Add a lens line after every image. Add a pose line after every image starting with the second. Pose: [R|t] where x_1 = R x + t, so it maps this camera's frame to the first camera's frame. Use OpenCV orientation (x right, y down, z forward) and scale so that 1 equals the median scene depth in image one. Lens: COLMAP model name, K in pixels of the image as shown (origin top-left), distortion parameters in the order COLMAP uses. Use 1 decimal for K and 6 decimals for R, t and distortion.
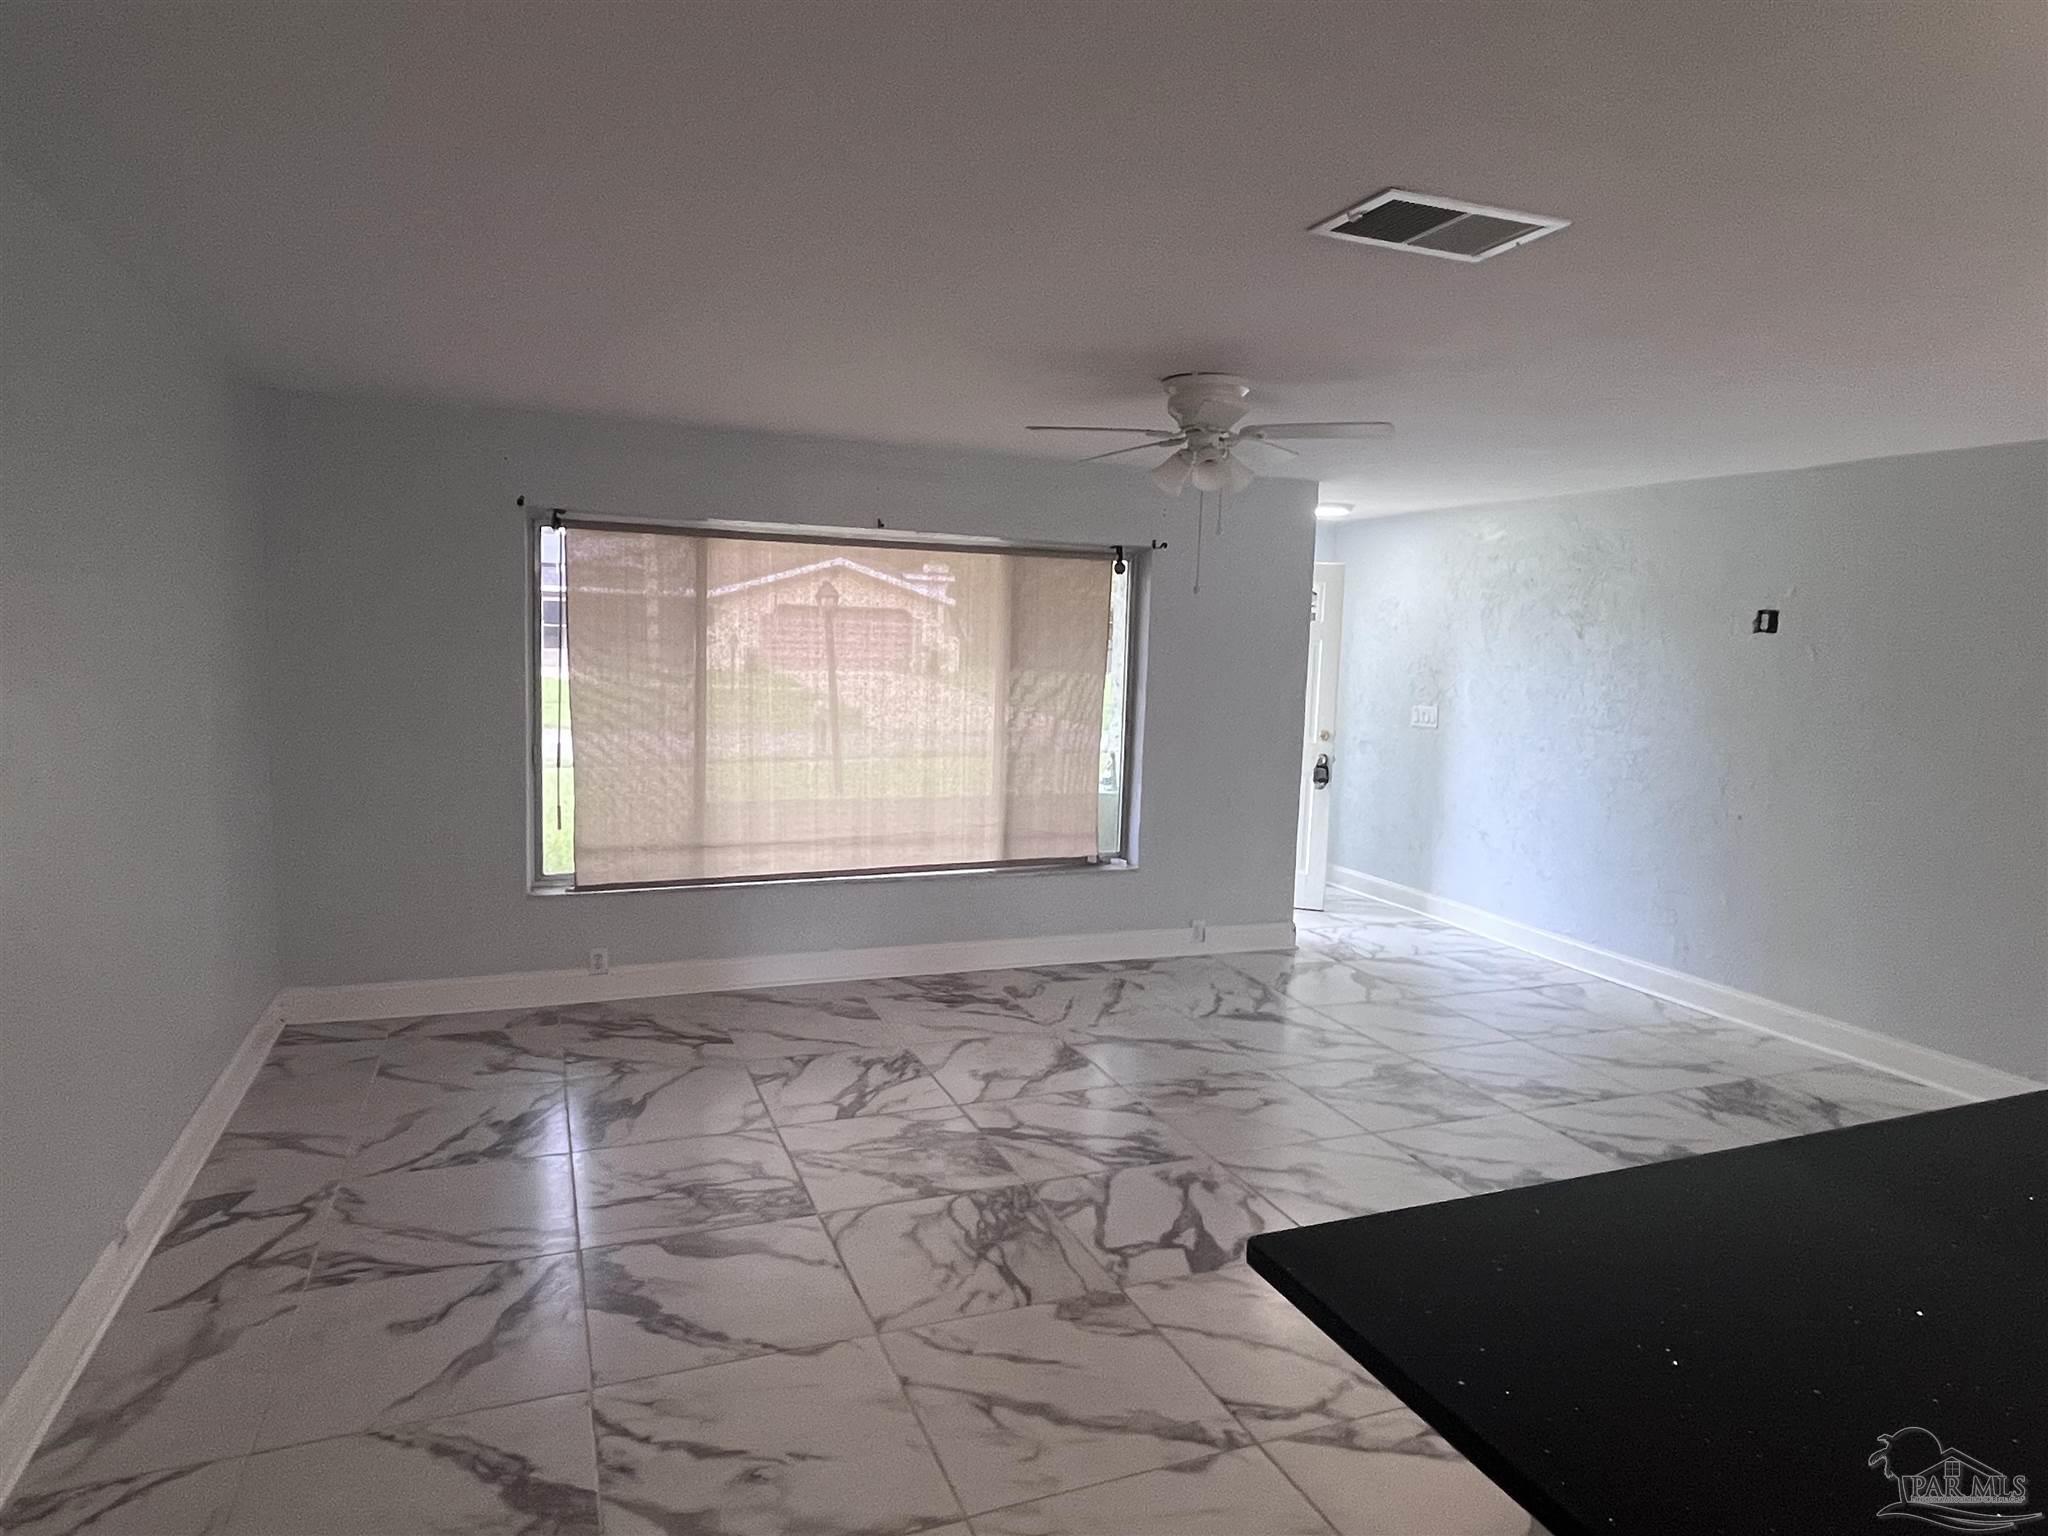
lens RADIAL K [[1226.7, 0, 1026.7], [0, 1226.7, 758.7], [0, 0, 1]] dist [0.006728, 0.001983]
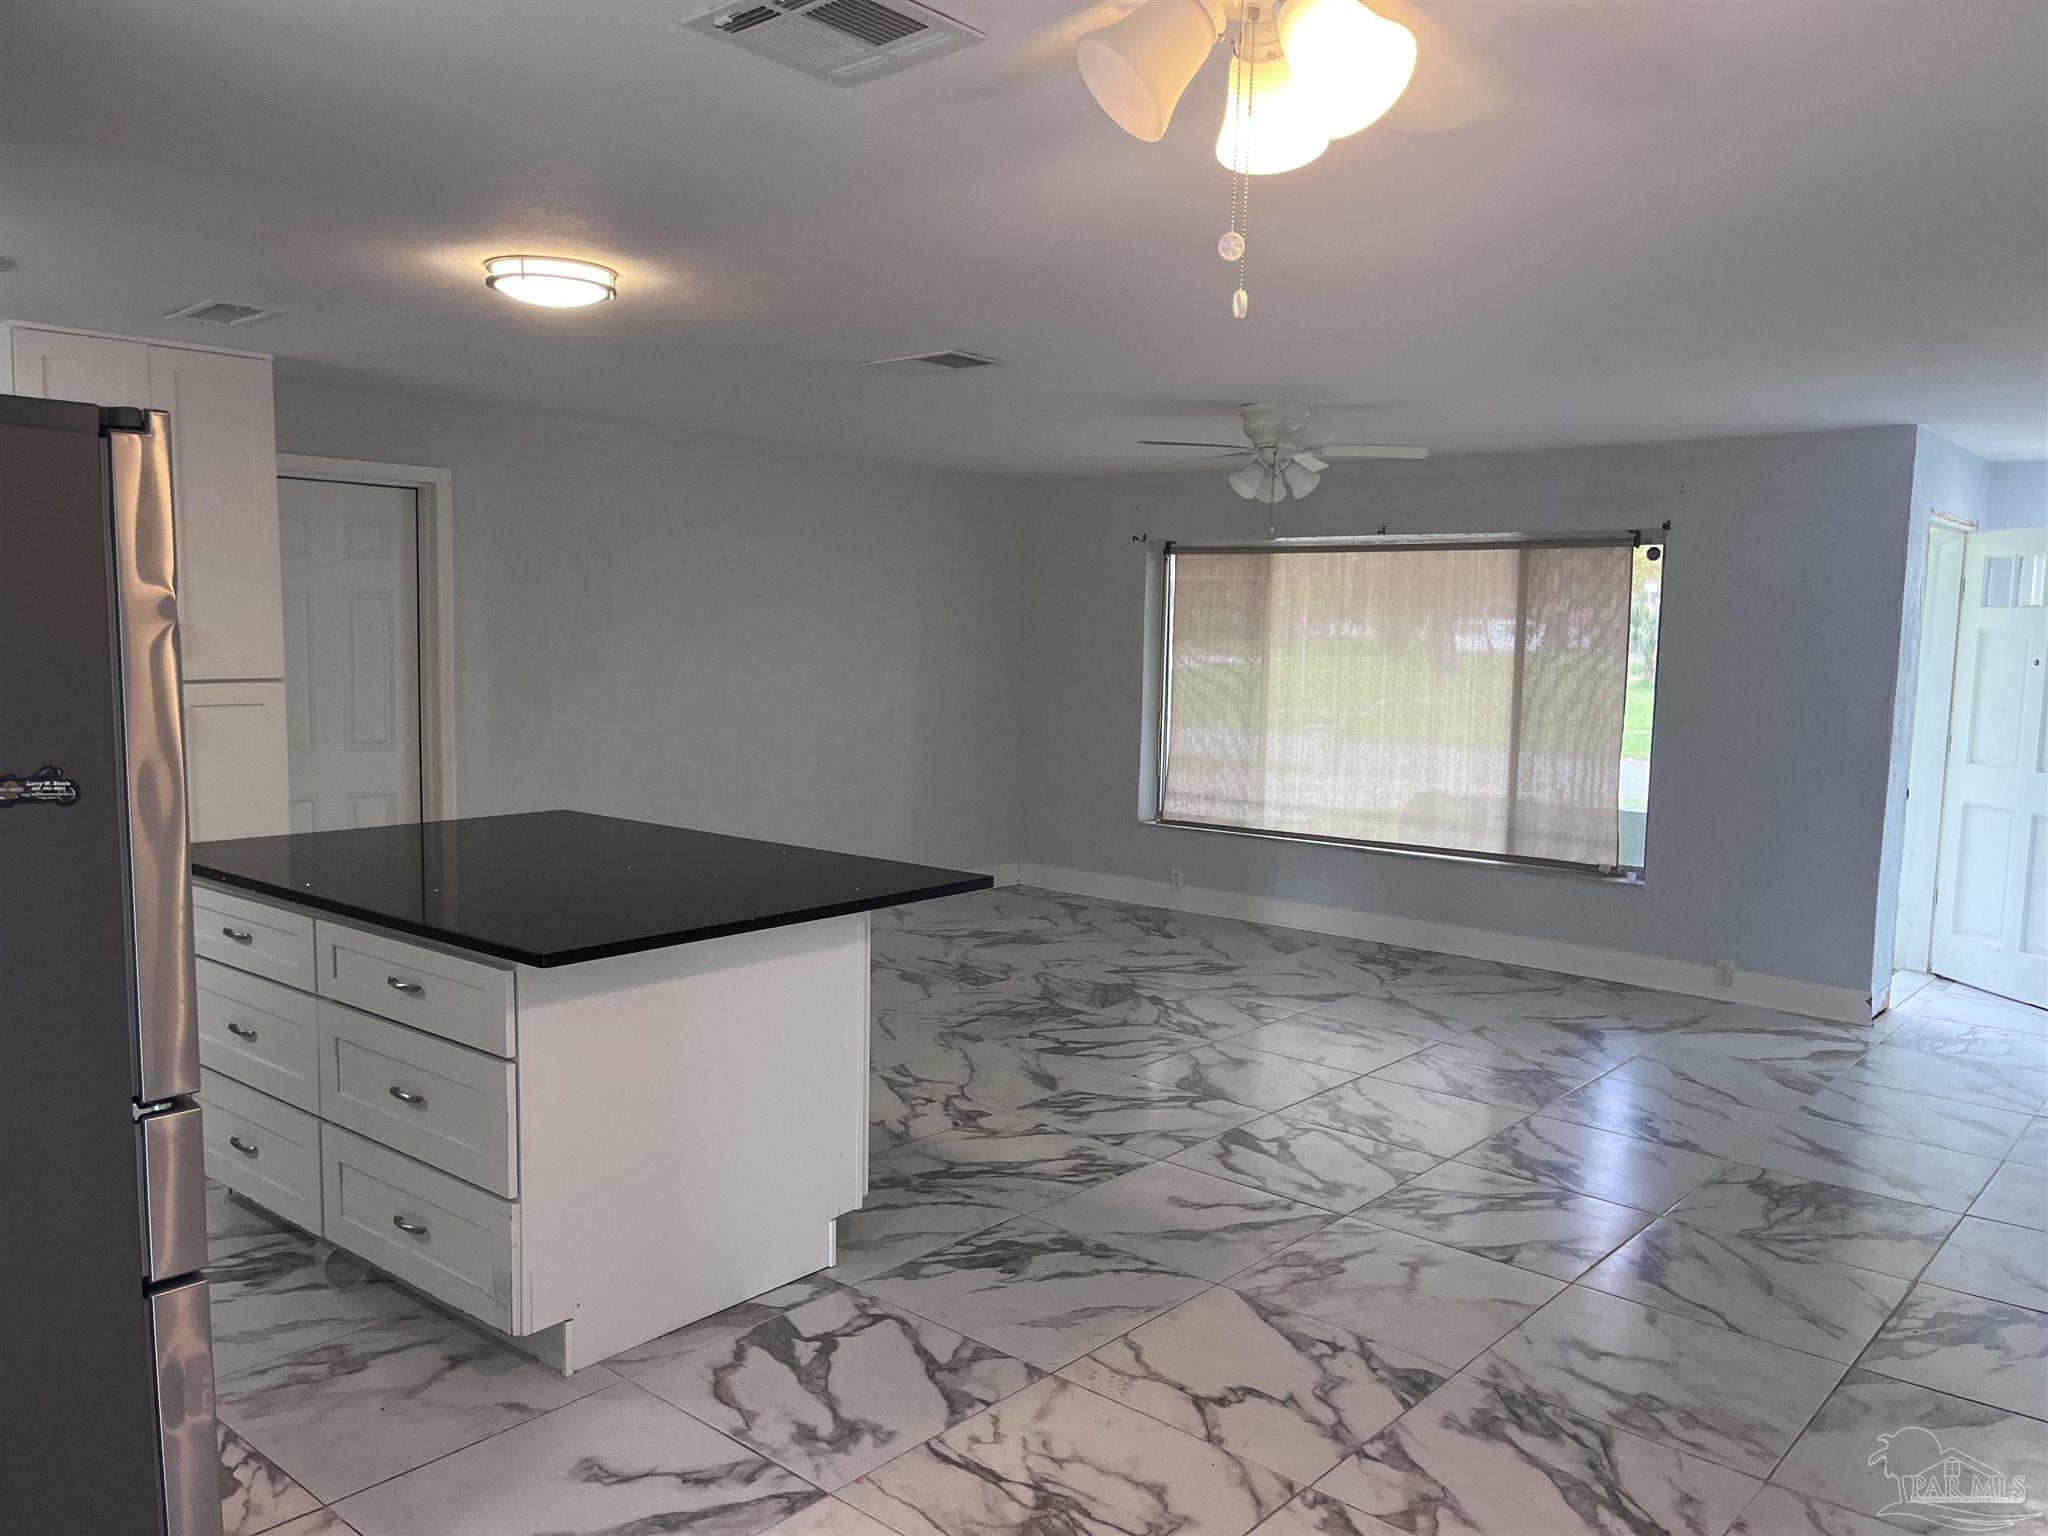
lens RADIAL K [[1575.6, 0, 1020.4], [0, 1575.6, 770.4], [0, 0, 1]] dist [0.031058, -0.025603]
pose [[0.457706, 0.059986, -0.887077, 1.128933], [-0.097796, 0.995064, 0.016828, 0.038904], [0.883708, 0.079050, 0.461314, 0.065078]]
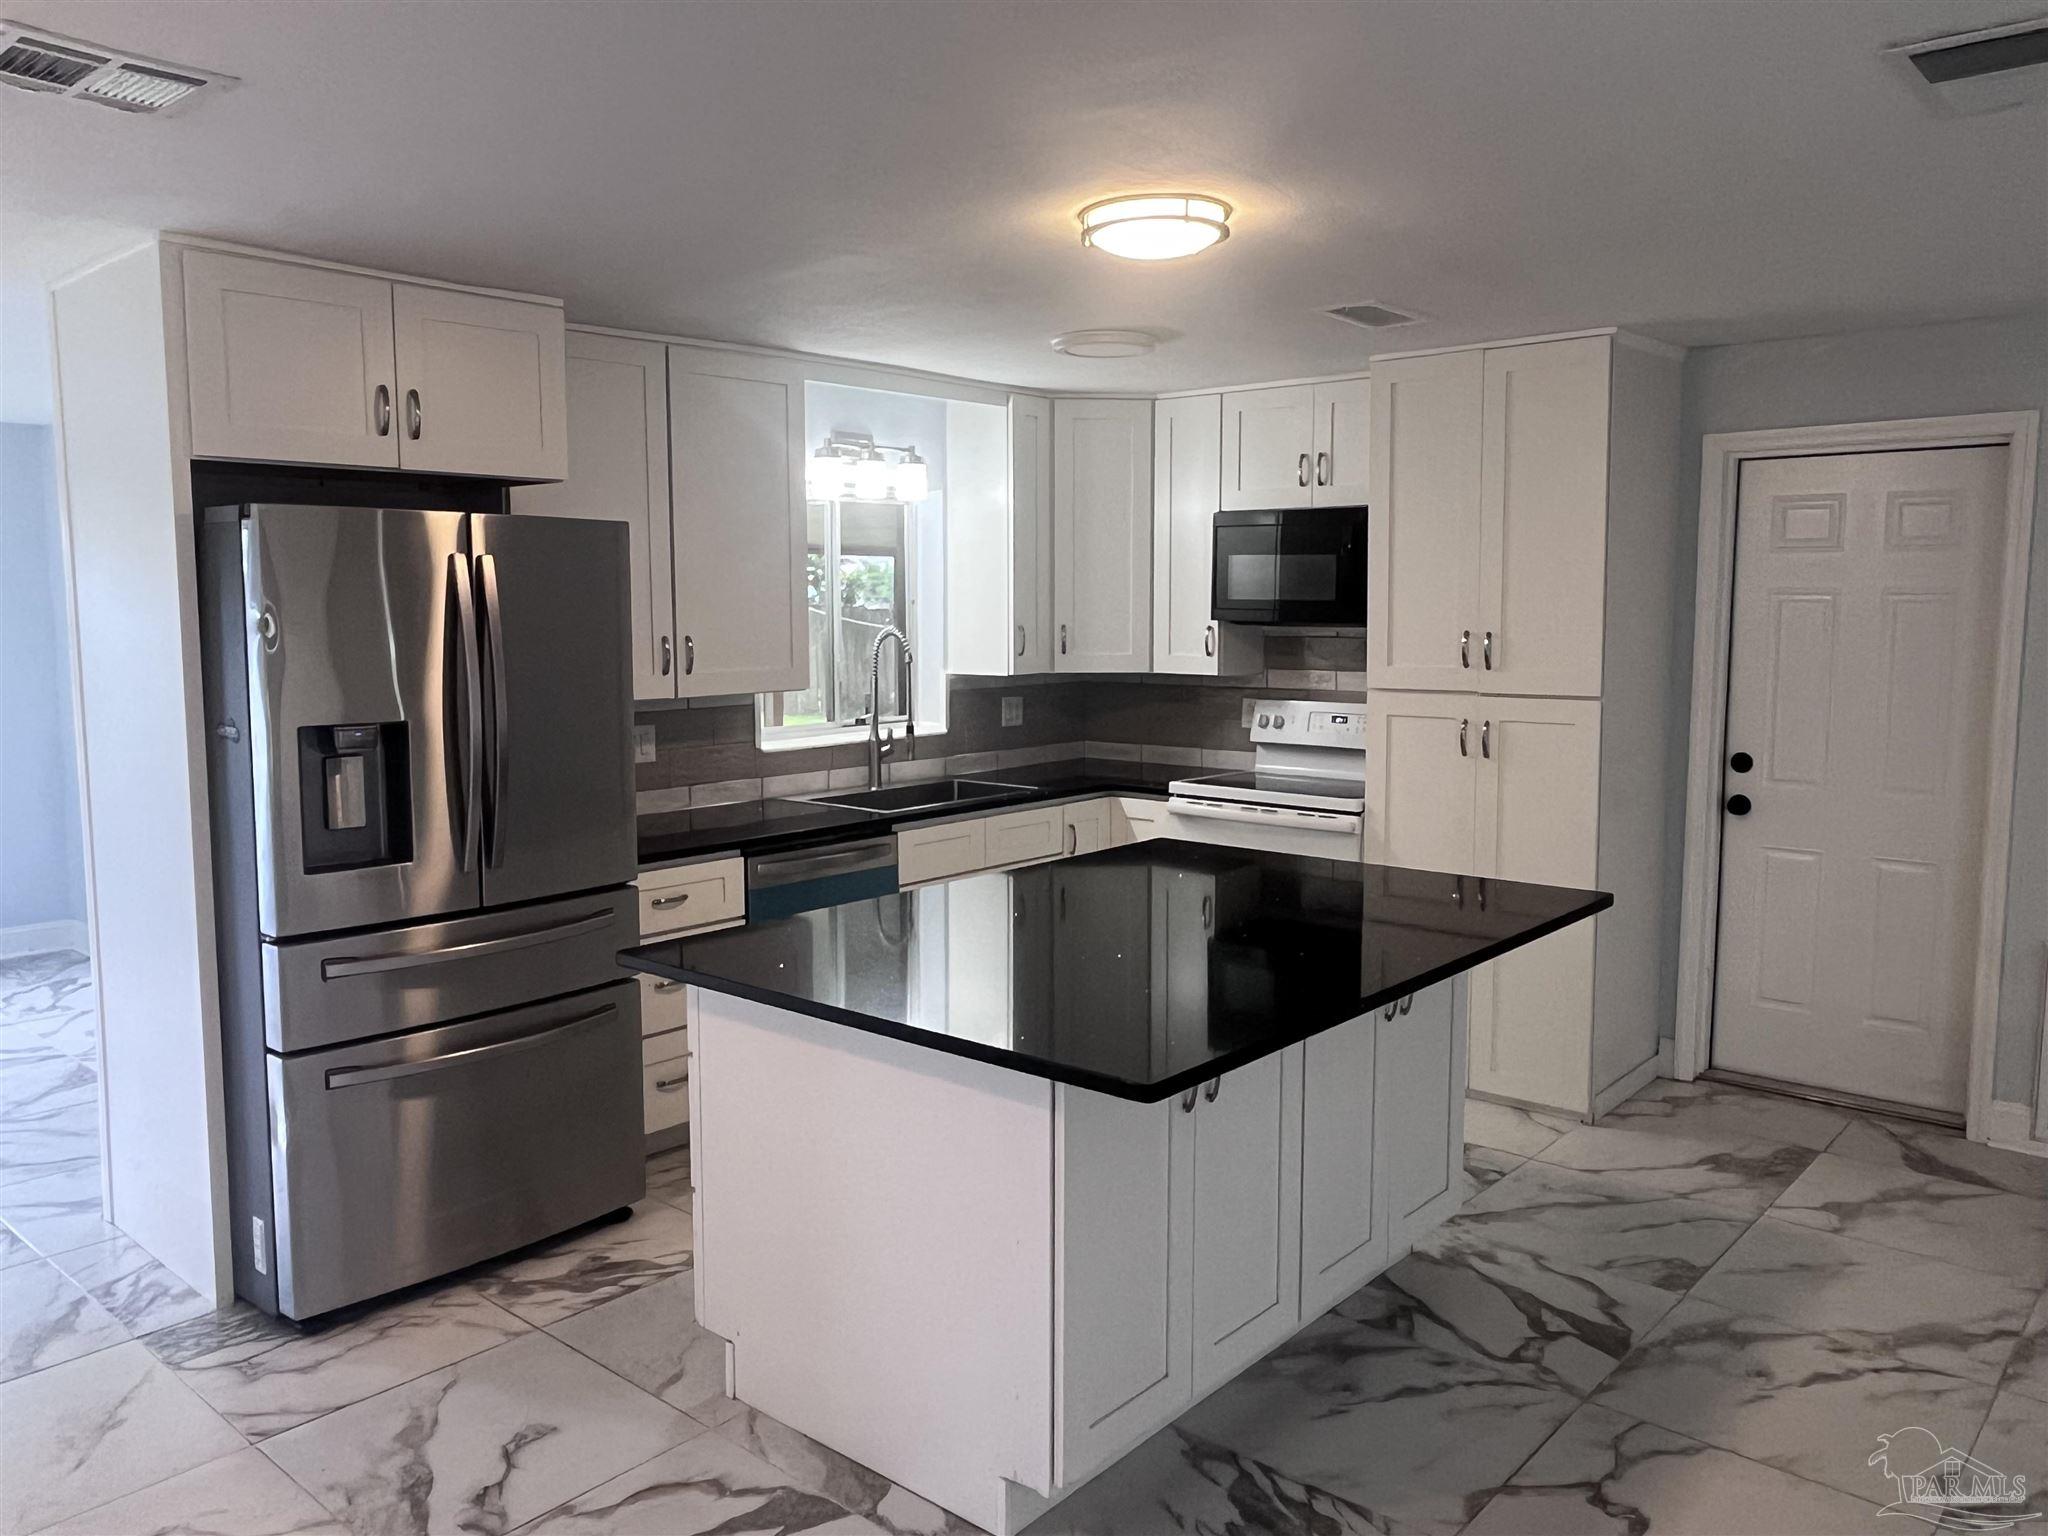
lens RADIAL K [[1521.9, 0, 1003.8], [0, 1521.9, 756.6], [0, 0, 1]] dist [0.005060, -0.004316]
pose [[-0.896966, 0.013435, -0.441895, 0.635811], [-0.074502, 0.980650, 0.181039, -0.063616], [0.435776, 0.195308, -0.878609, 0.785960]]
